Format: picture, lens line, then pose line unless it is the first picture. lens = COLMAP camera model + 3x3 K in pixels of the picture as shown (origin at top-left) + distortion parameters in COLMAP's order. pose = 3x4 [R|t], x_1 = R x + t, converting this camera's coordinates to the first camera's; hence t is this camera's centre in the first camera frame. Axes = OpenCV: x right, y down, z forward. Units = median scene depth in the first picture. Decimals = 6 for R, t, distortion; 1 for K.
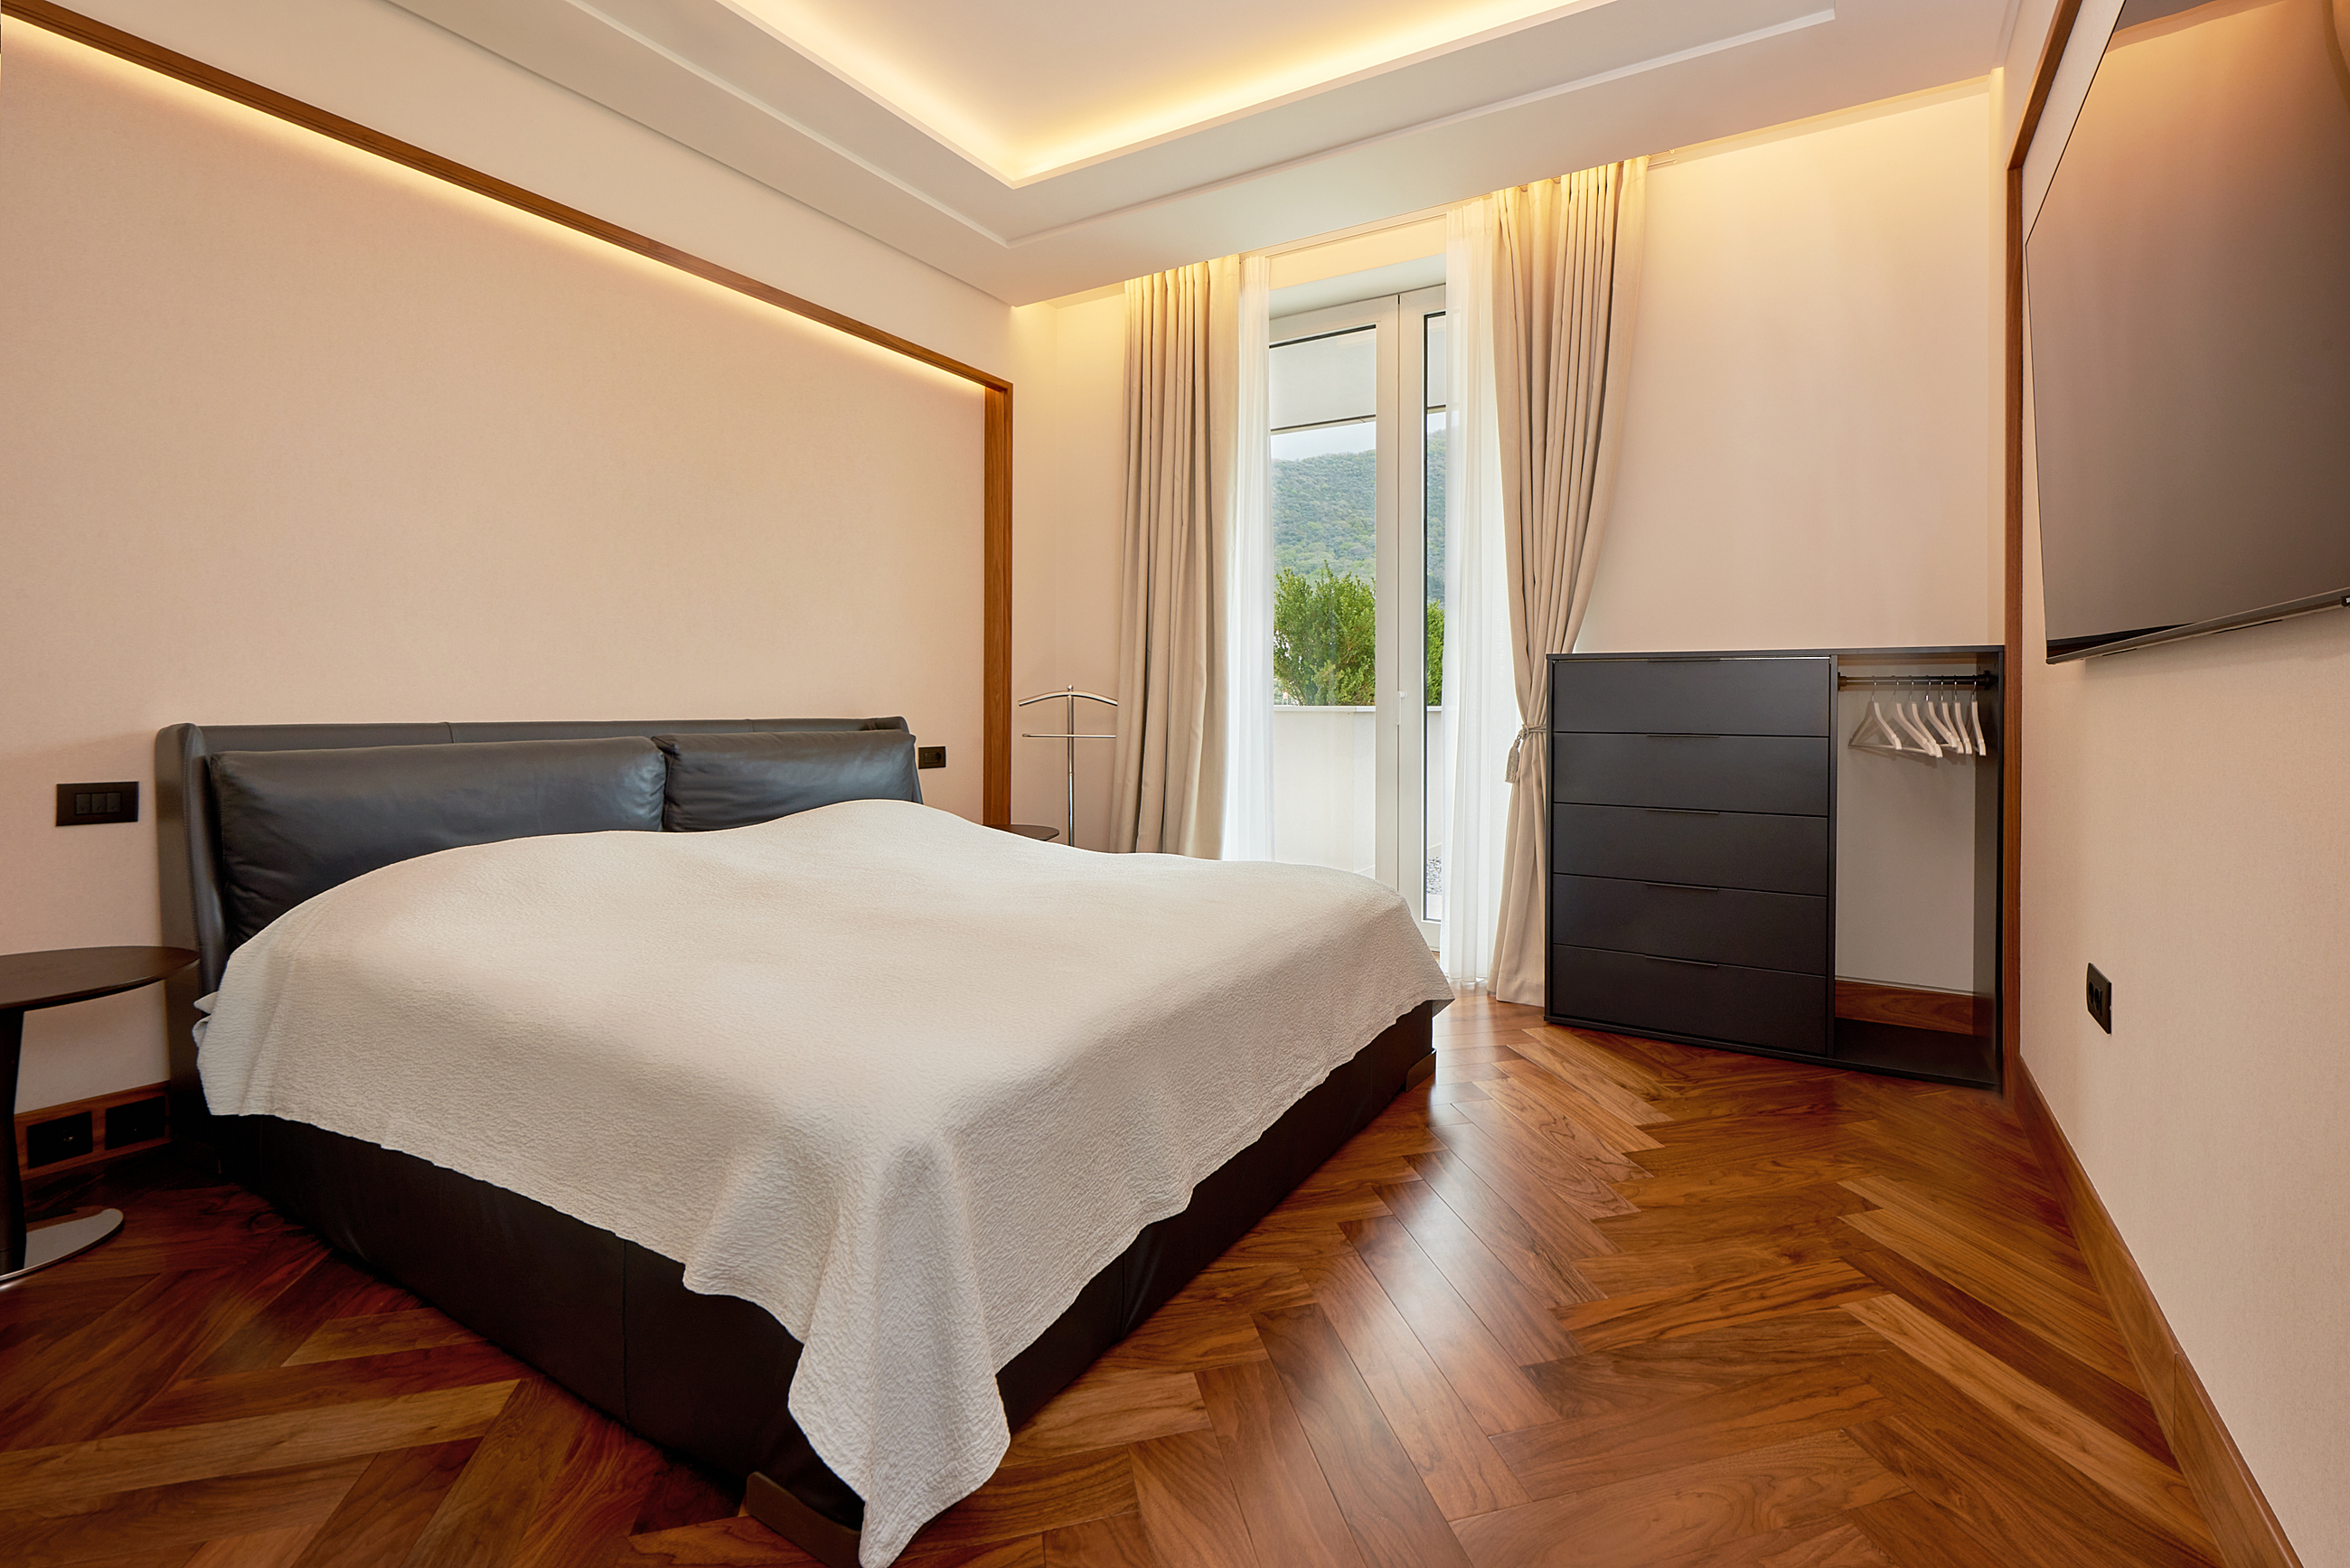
lens RADIAL K [[1008.9, 0, 1176.6], [0, 1008.9, 747.2], [0, 0, 1]] dist [0.111393, -0.008693]
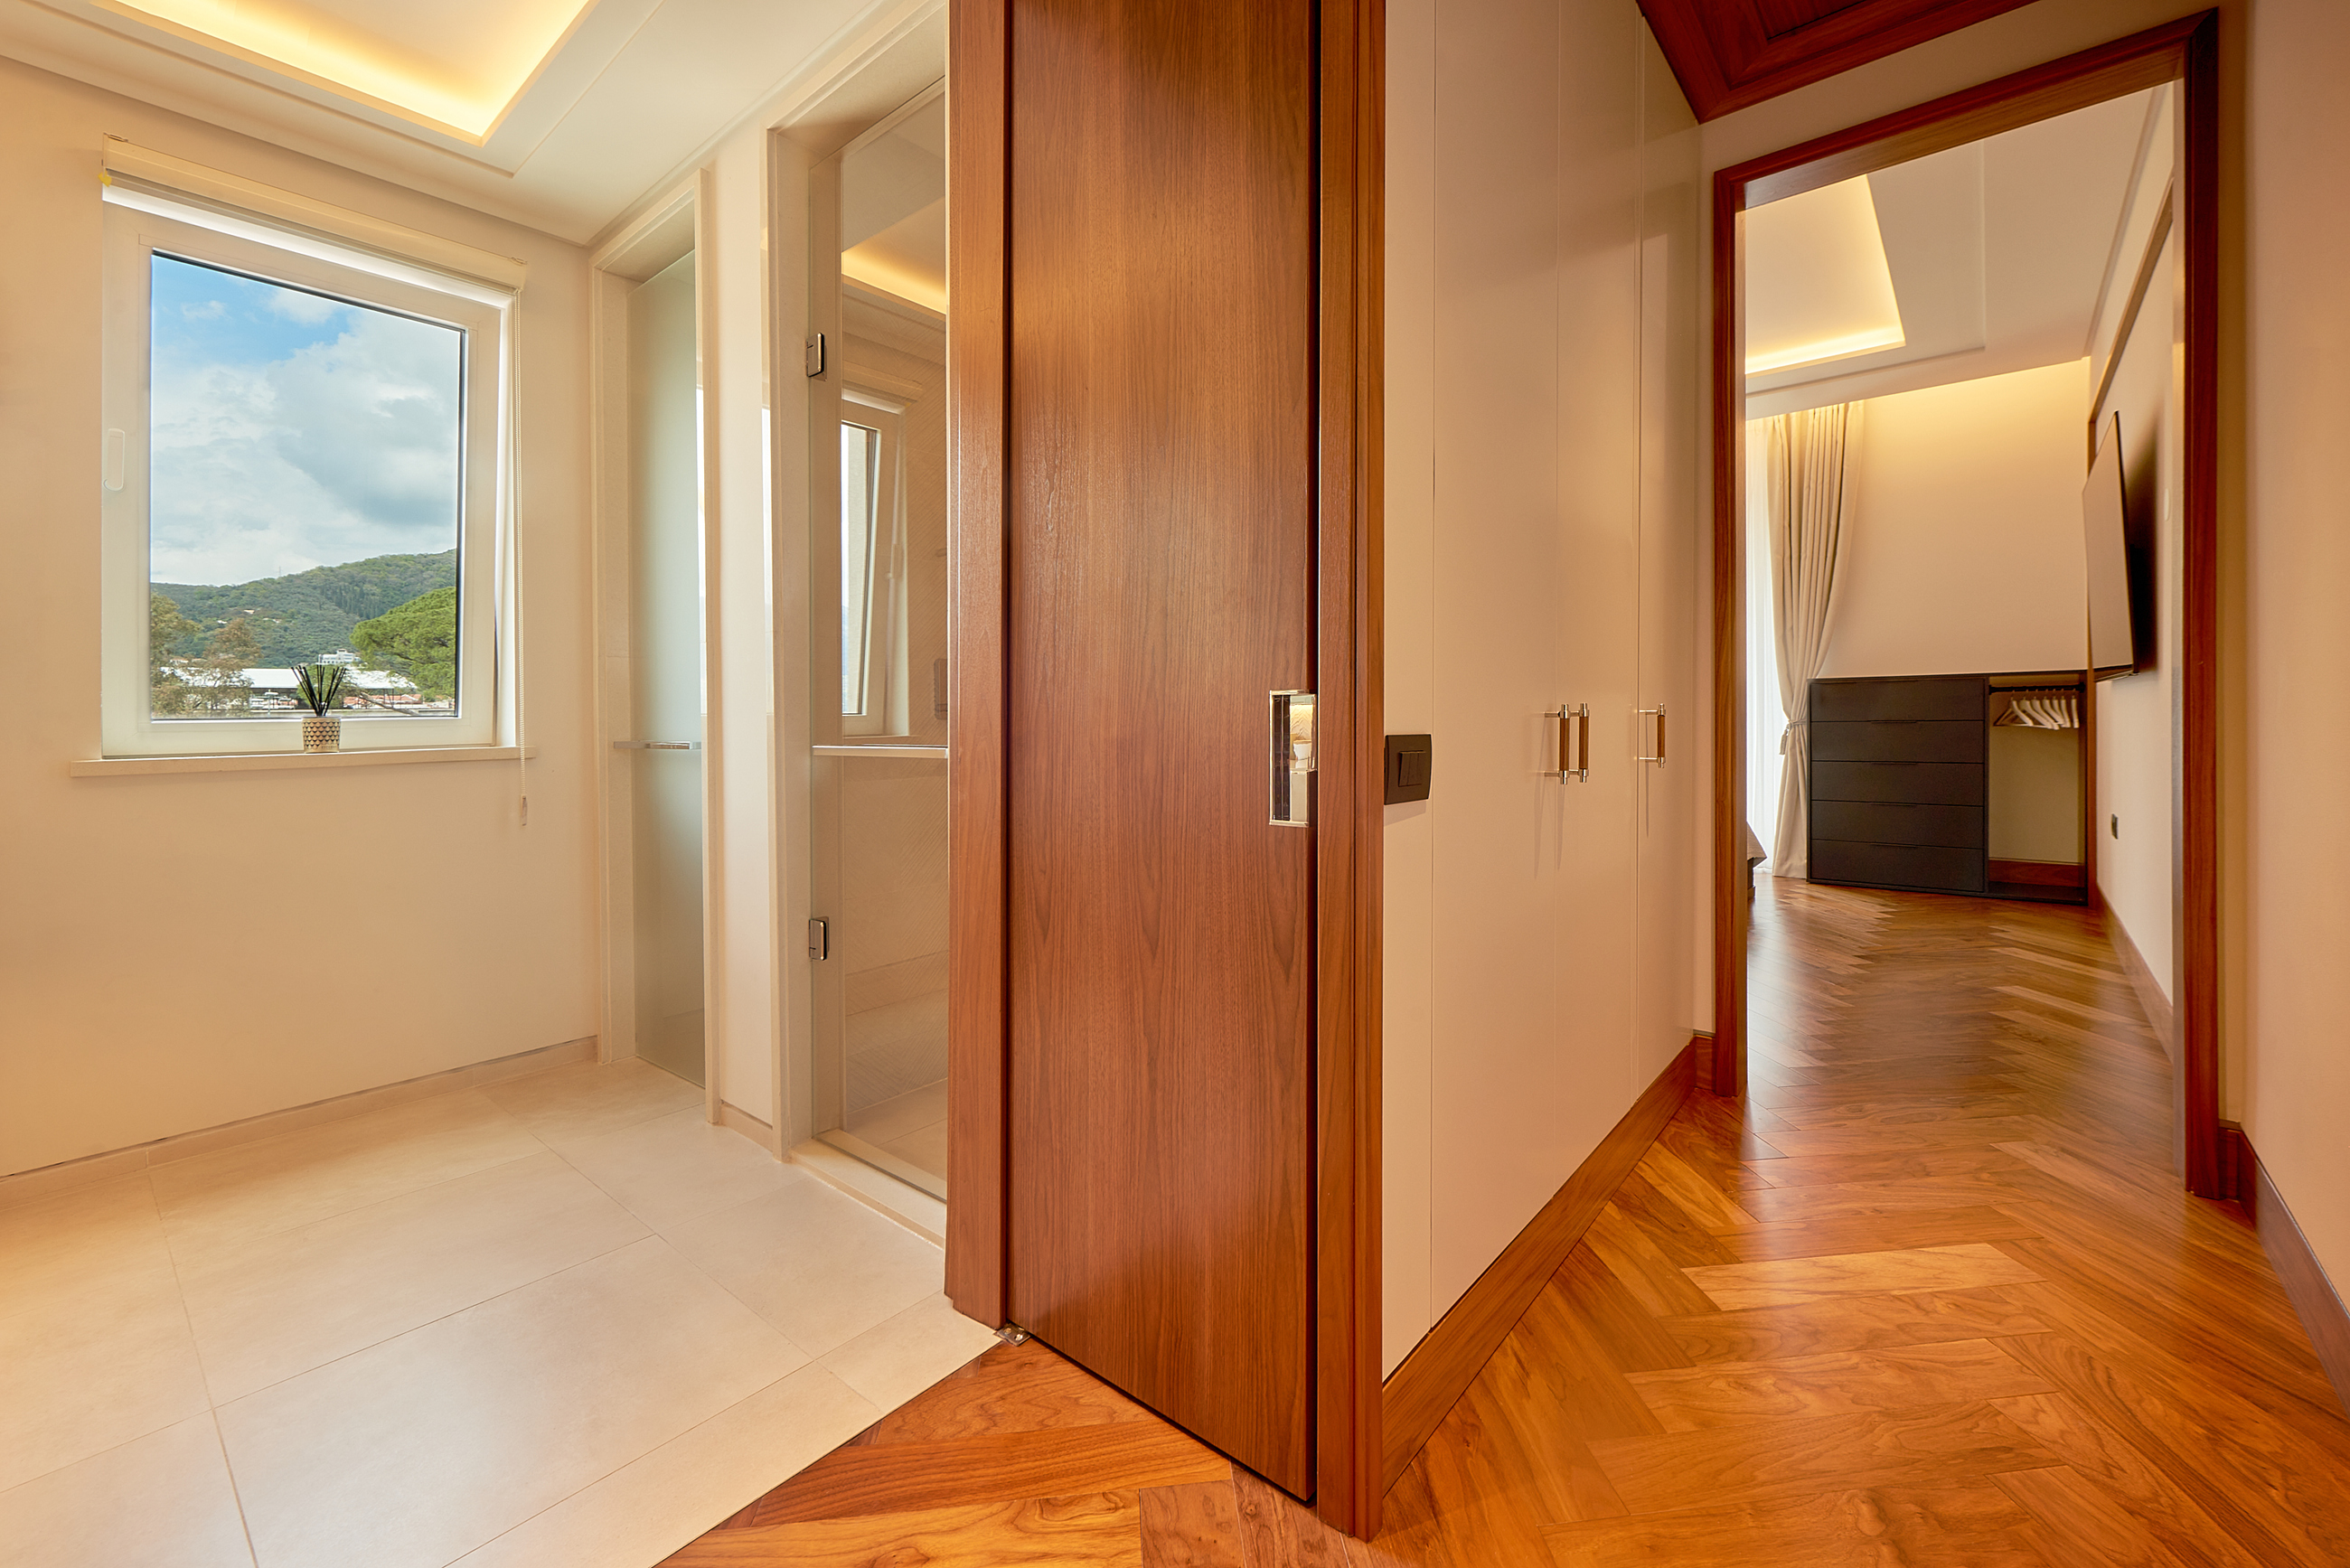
lens RADIAL K [[938.5, 0, 1157.8], [0, 938.5, 778.0], [0, 0, 1]] dist [0.078741, 0.000058]
pose [[0.989813, -0.020055, -0.140951, -0.520655], [0.023485, 0.999466, 0.022715, 0.014575], [0.140420, -0.025794, 0.989756, -0.837966]]
